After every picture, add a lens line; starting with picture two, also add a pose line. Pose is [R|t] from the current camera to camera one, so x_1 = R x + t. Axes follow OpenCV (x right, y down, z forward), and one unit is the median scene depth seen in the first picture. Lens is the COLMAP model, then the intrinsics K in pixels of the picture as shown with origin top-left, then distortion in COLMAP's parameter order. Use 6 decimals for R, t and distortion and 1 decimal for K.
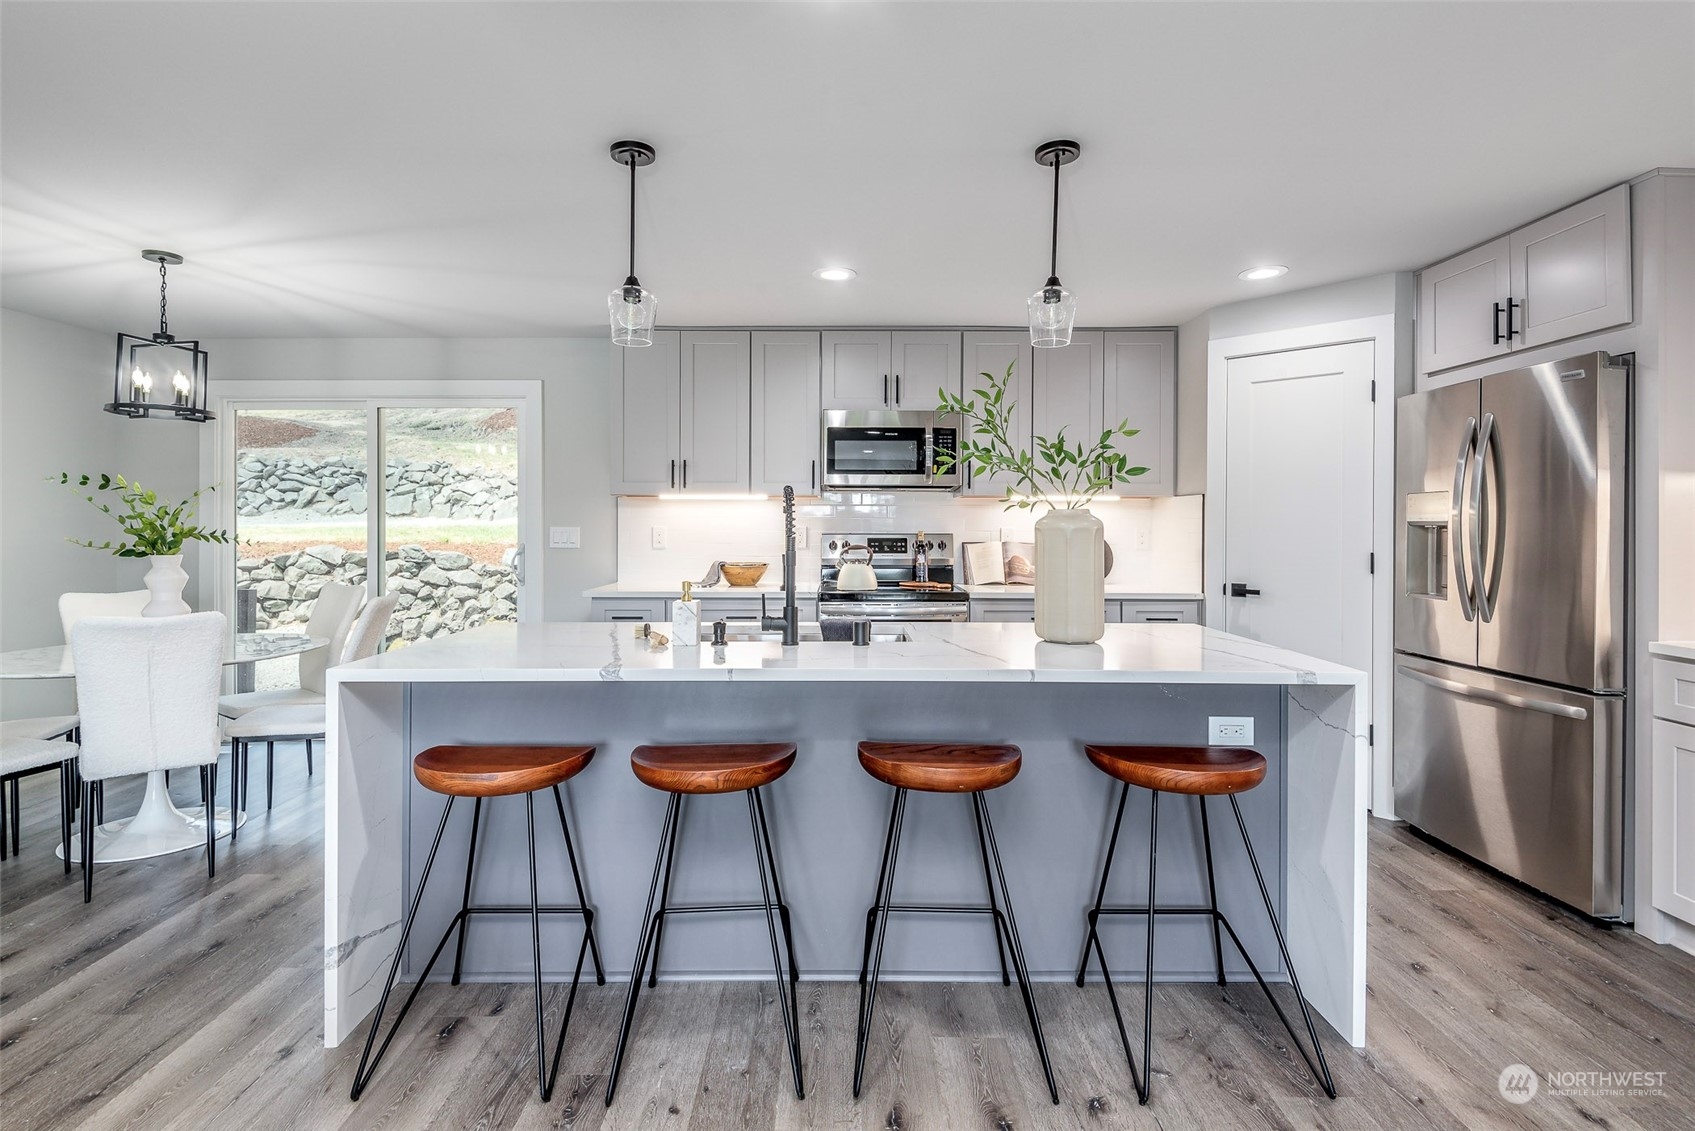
lens RADIAL K [[815.6, 0, 835.1], [0, 815.6, 514.7], [0, 0, 1]] dist [-0.003695, -0.003722]
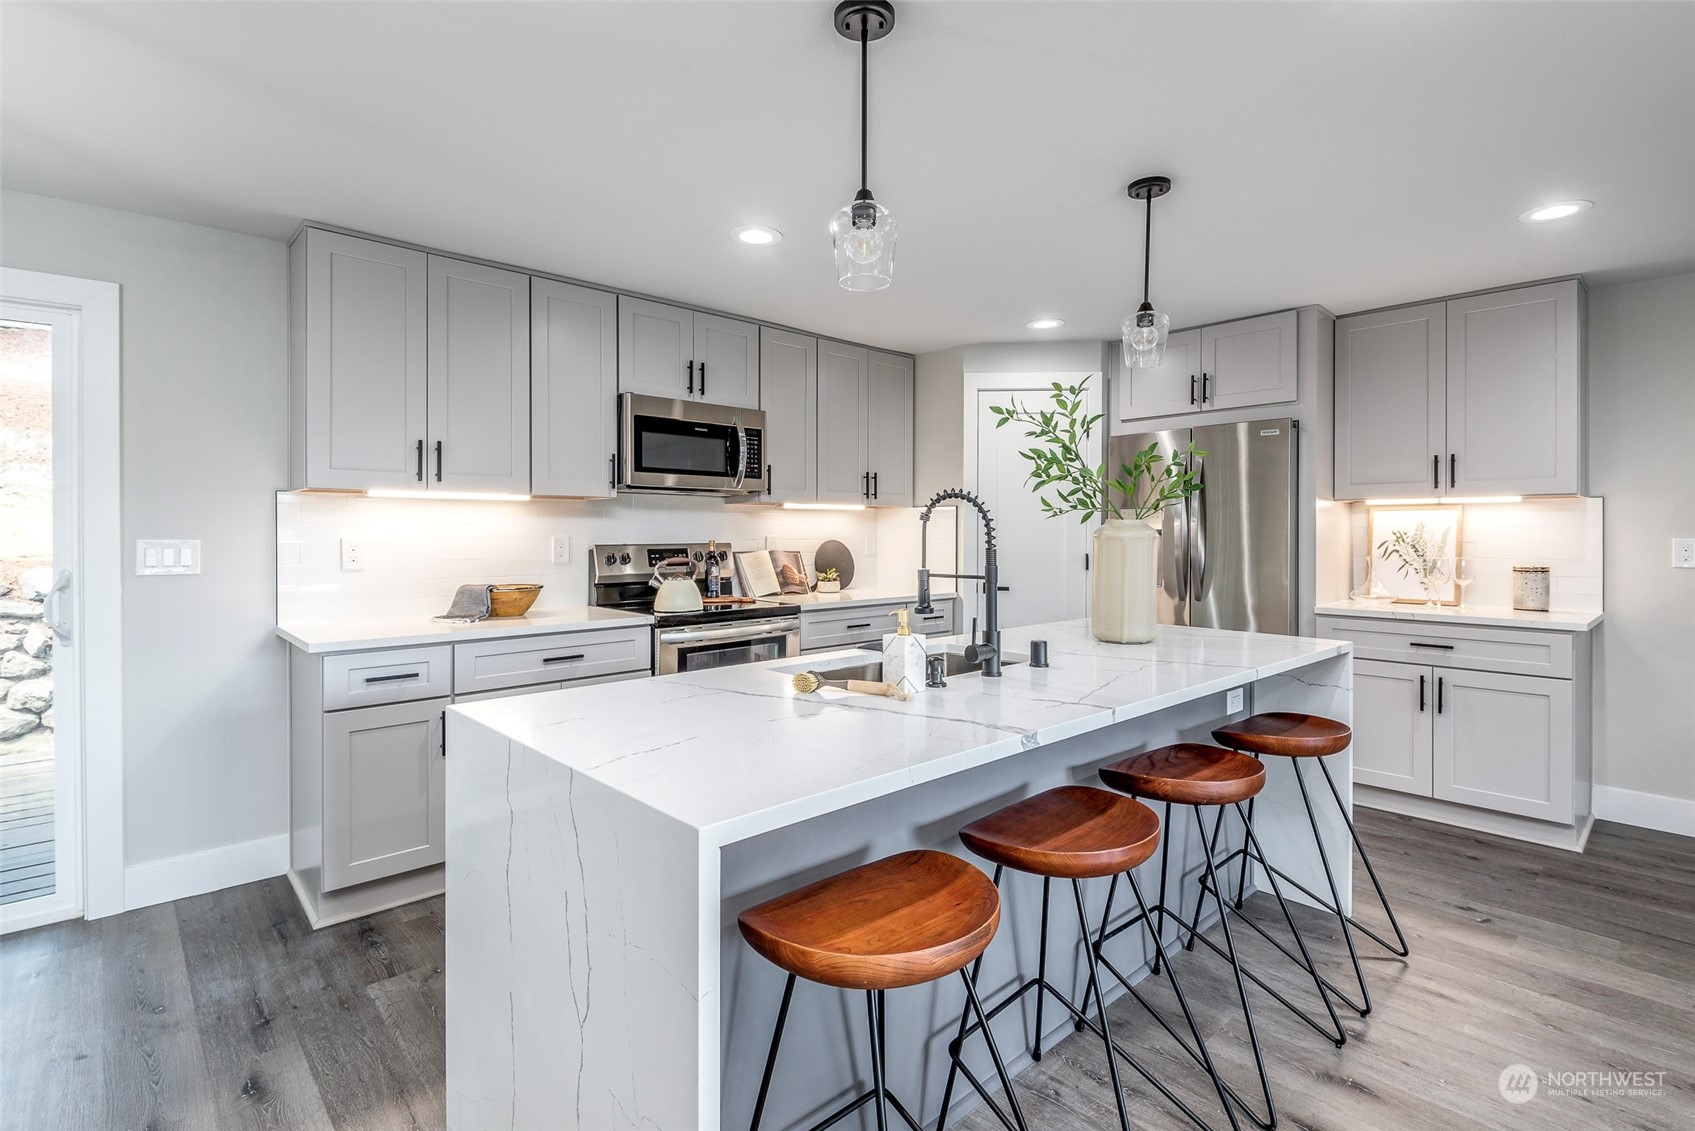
lens RADIAL K [[815.6, 0, 870.8], [0, 815.6, 526.1], [0, 0, 1]] dist [-0.003695, -0.003722]
pose [[0.723218, 0.000745, 0.690619, -0.378597], [-0.003553, 0.999990, 0.002642, 0.001368], [-0.690611, -0.004364, 0.723214, 0.228427]]
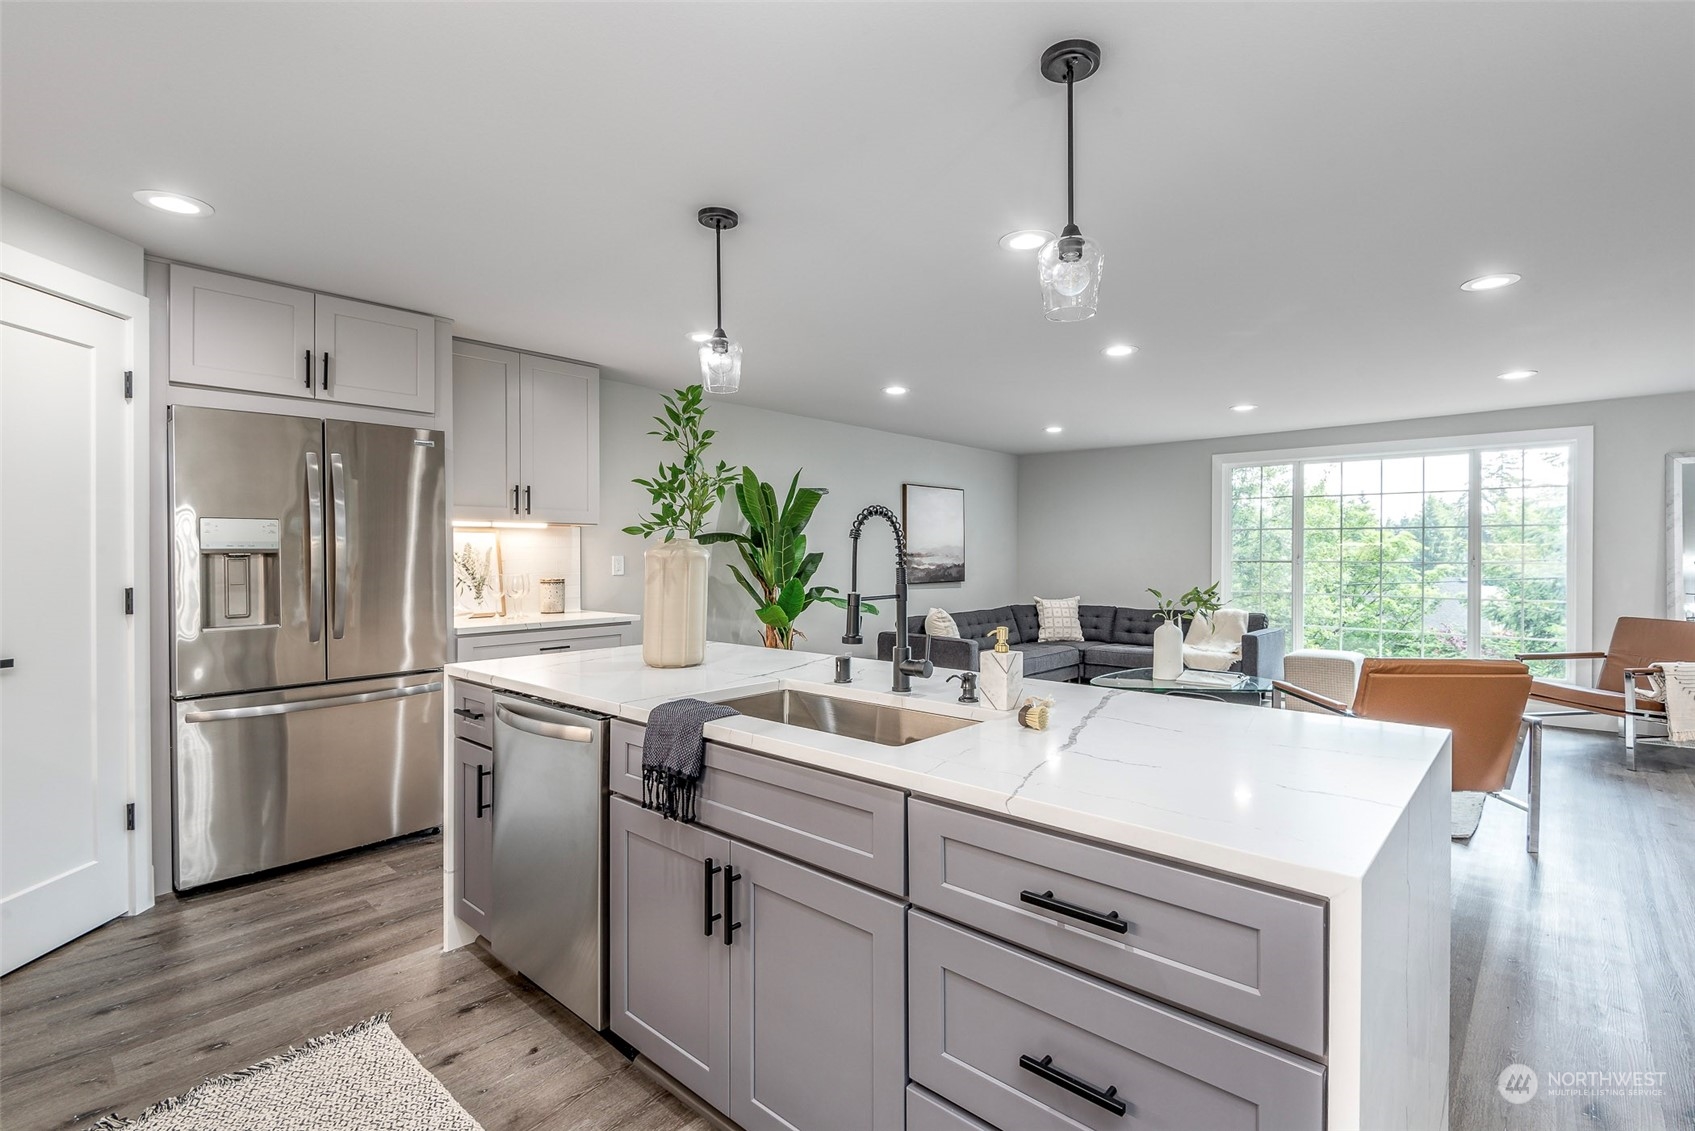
lens RADIAL K [[802.3, 0, 842.6], [0, 802.3, 557.1], [0, 0, 1]] dist [-0.001319, -0.000180]
pose [[-0.752145, -0.007520, 0.658954, -0.297943], [-0.007708, 0.999967, 0.002614, 0.007876], [-0.658952, -0.003113, -0.752178, 0.867177]]
